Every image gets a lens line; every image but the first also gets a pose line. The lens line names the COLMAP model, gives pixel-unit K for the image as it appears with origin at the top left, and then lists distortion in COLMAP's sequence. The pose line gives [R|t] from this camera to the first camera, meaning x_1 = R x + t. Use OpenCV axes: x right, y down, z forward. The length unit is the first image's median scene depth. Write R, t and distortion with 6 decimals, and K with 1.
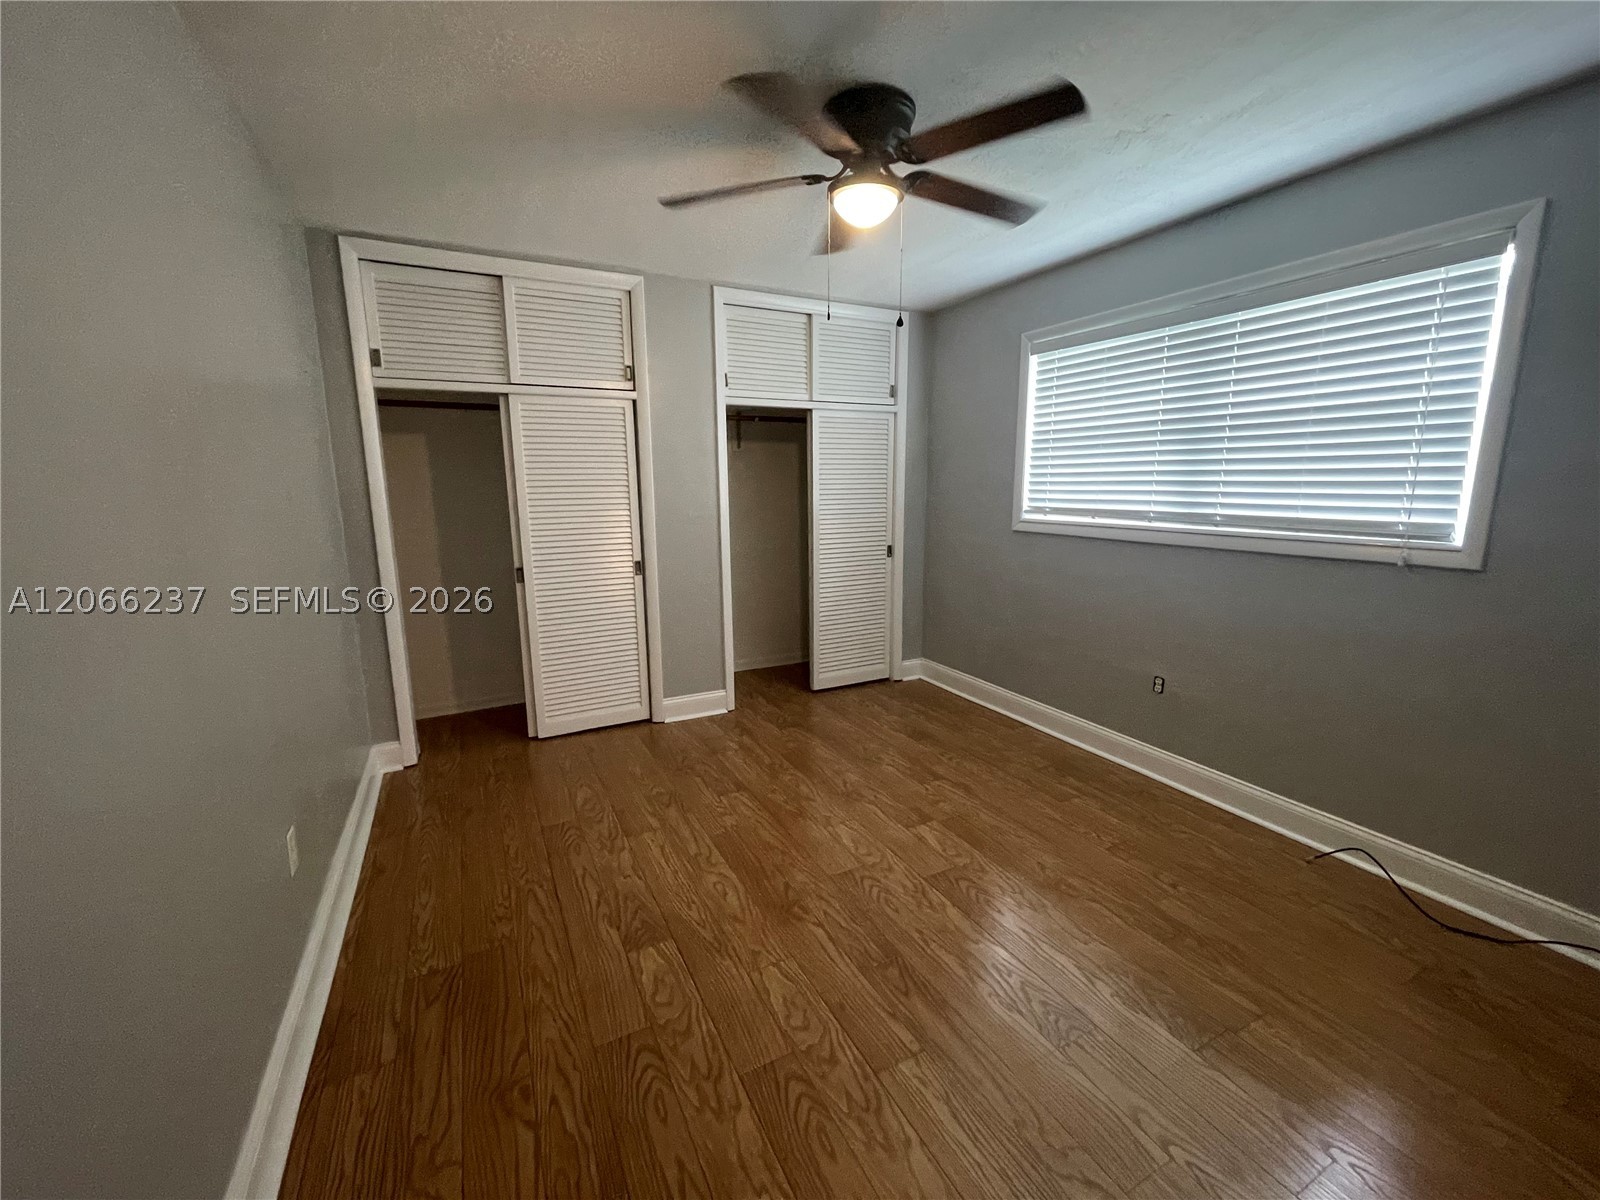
lens RADIAL K [[649.7, 0, 798.0], [0, 649.7, 601.7], [0, 0, 1]] dist [0.000256, 0.000165]
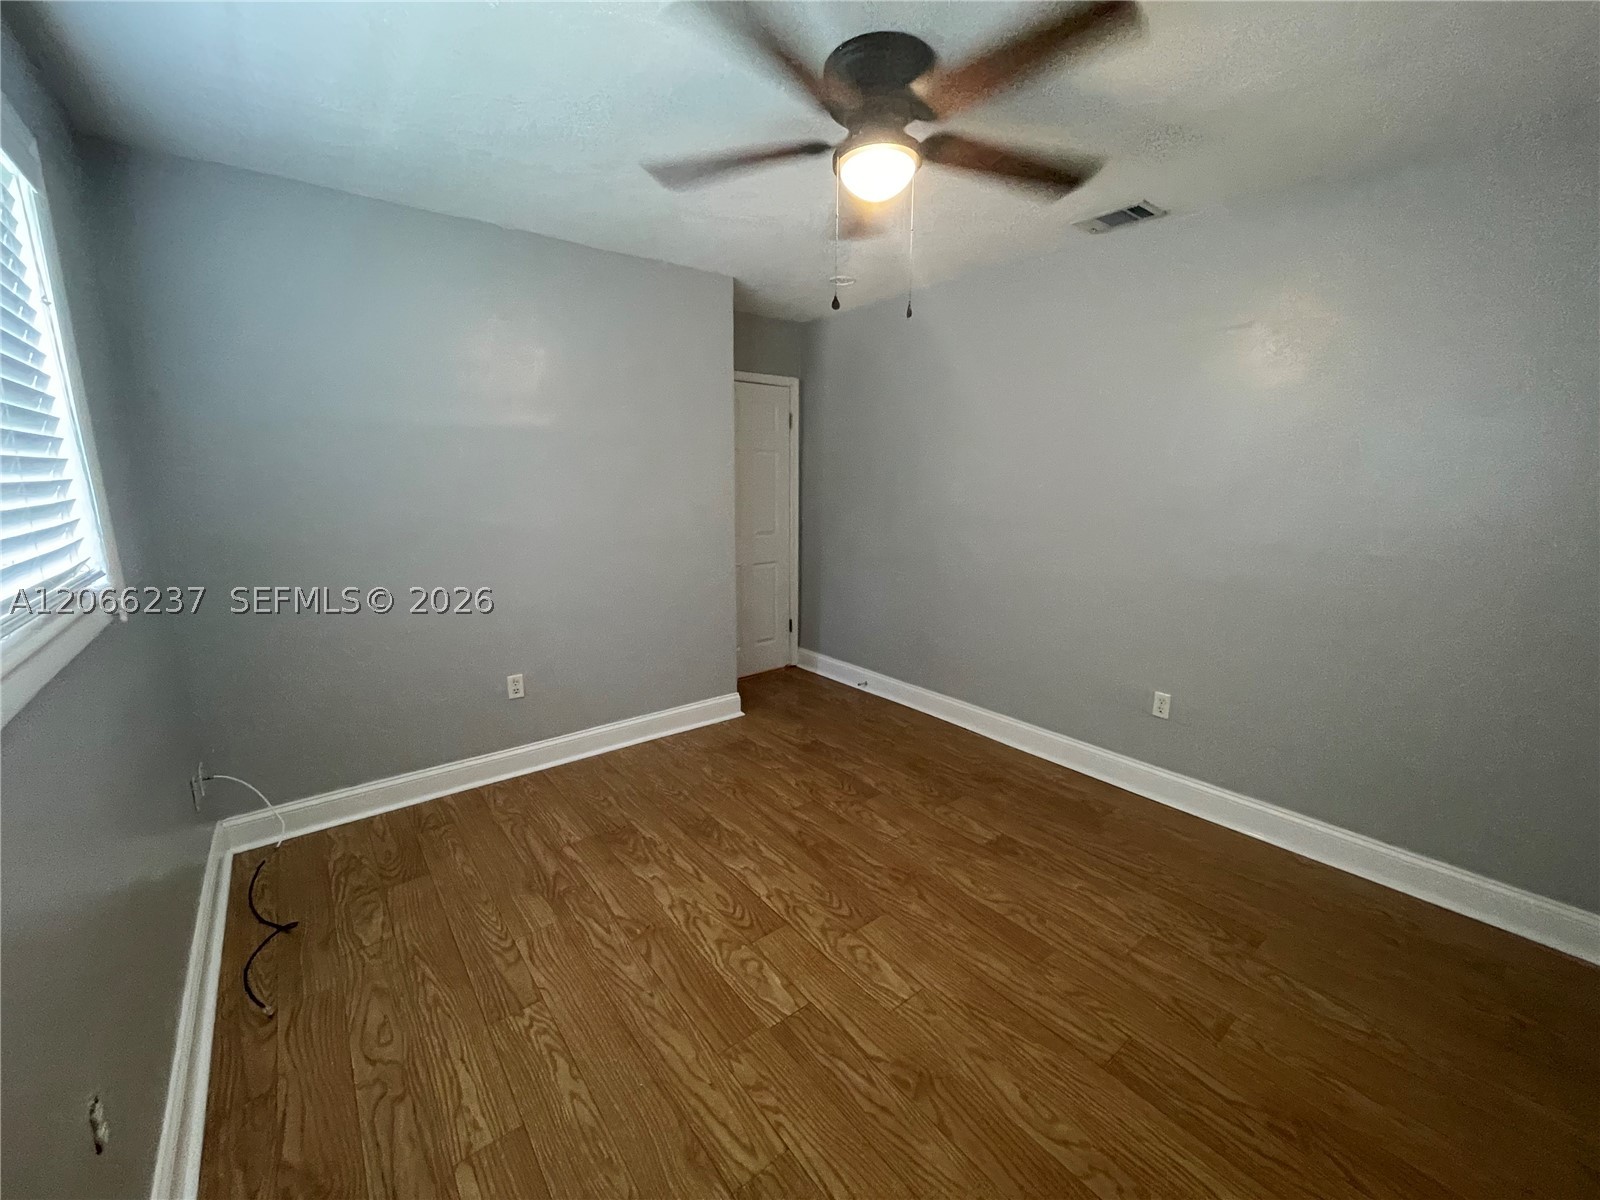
lens RADIAL K [[649.7, 0, 798.0], [0, 649.7, 601.7], [0, 0, 1]] dist [0.000256, 0.000165]
pose [[-0.981608, 0.039131, -0.186855, 0.289175], [-0.033945, 0.927396, 0.372538, -0.295082], [0.187866, 0.372029, -0.909011, 1.453069]]
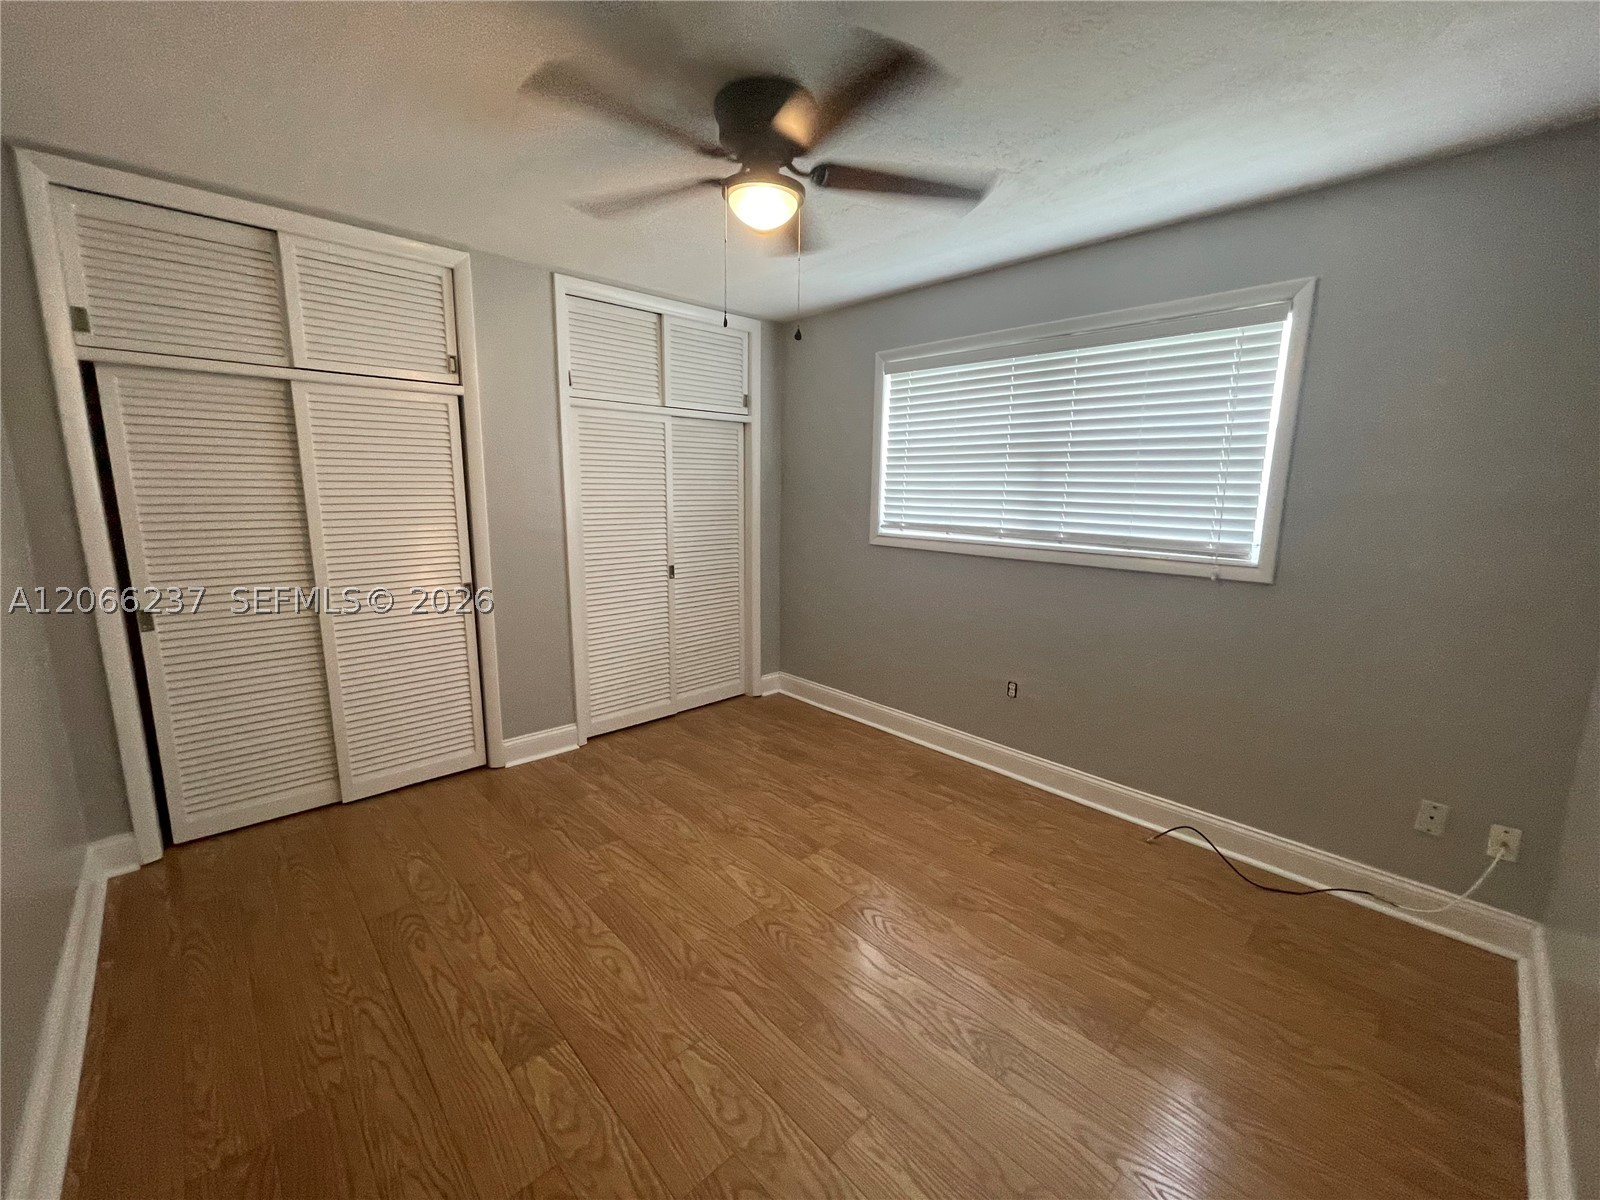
lens RADIAL K [[649.7, 0, 798.0], [0, 649.7, 601.7], [0, 0, 1]] dist [0.000256, 0.000165]
pose [[0.960282, -0.030614, 0.277348, -0.089063], [0.031718, 0.999497, 0.000508, -0.033224], [-0.277224, 0.008309, 0.960769, 0.073320]]
